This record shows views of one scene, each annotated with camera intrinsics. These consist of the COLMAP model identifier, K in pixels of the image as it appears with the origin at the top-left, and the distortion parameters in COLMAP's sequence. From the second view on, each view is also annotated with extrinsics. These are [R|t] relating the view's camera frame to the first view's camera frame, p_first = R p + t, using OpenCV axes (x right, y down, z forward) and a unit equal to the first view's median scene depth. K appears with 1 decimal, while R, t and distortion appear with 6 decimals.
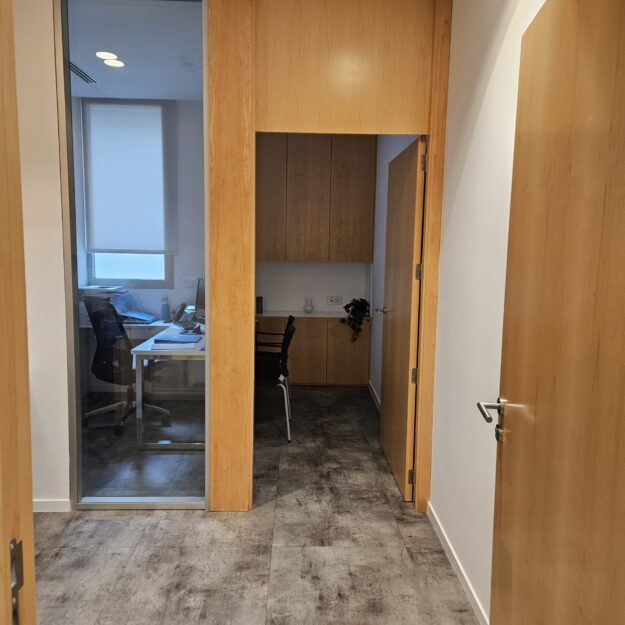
lens RADIAL K [[546.1, 0, 312.5], [0, 546.1, 312.5], [0, 0, 1]] dist [0.089921, -0.079584]
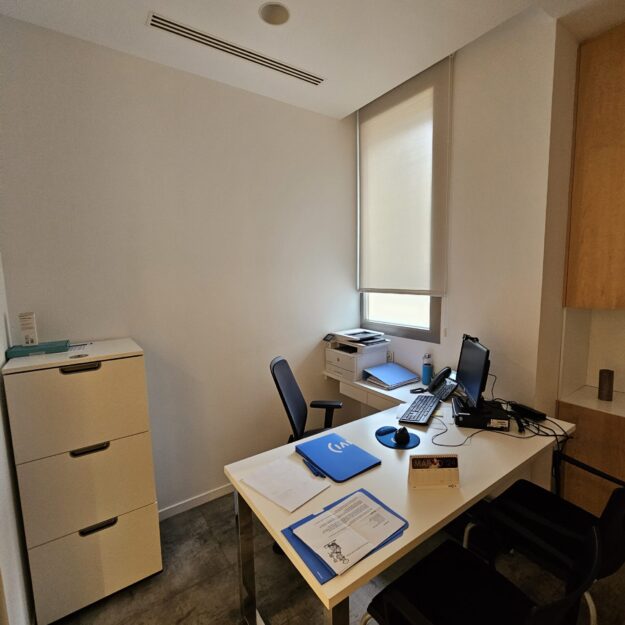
lens RADIAL K [[341.9, 0, 321.5], [0, 341.9, 314.3], [0, 0, 1]] dist [-0.000795, 0.000336]
pose [[0.570296, 0.069126, -0.818526, 0.032612], [-0.071263, 0.996860, 0.034536, -0.137667], [0.818343, 0.038635, 0.573431, 0.993003]]
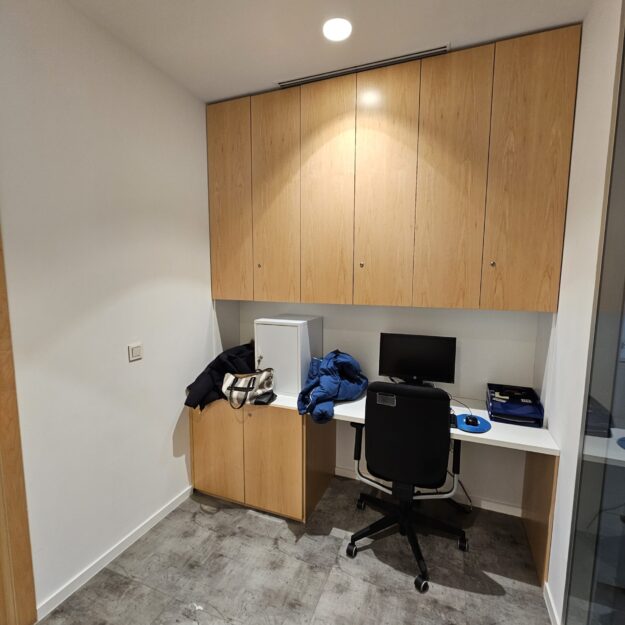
lens RADIAL K [[341.9, 0, 321.5], [0, 341.9, 314.3], [0, 0, 1]] dist [-0.000795, 0.000336]
pose [[-0.383681, 0.084972, -0.919548, 0.091790], [-0.128357, 0.981185, 0.144224, -0.111458], [0.914502, 0.173366, -0.365555, 0.733800]]
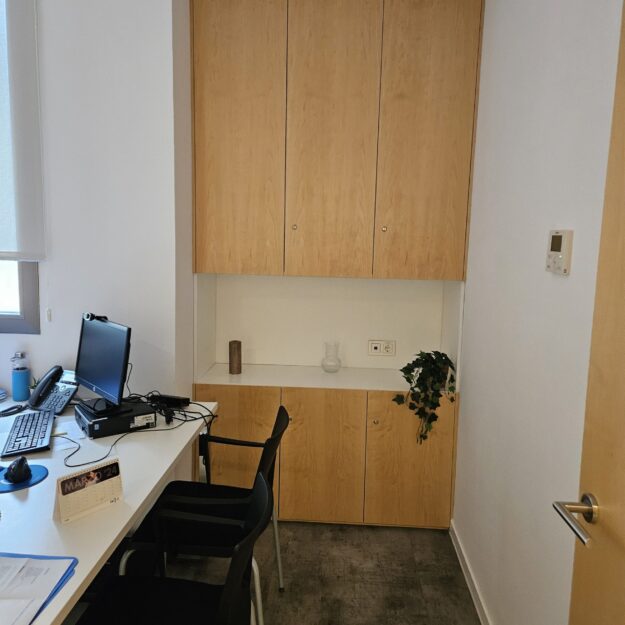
lens RADIAL K [[549.9, 0, 315.8], [0, 549.9, 305.6], [0, 0, 1]] dist [0.089727, -0.075537]
pose [[0.997866, 0.016906, -0.063062, 0.018991], [-0.016569, 0.999846, 0.005863, -0.118900], [0.063151, -0.004806, 0.997992, 0.864799]]
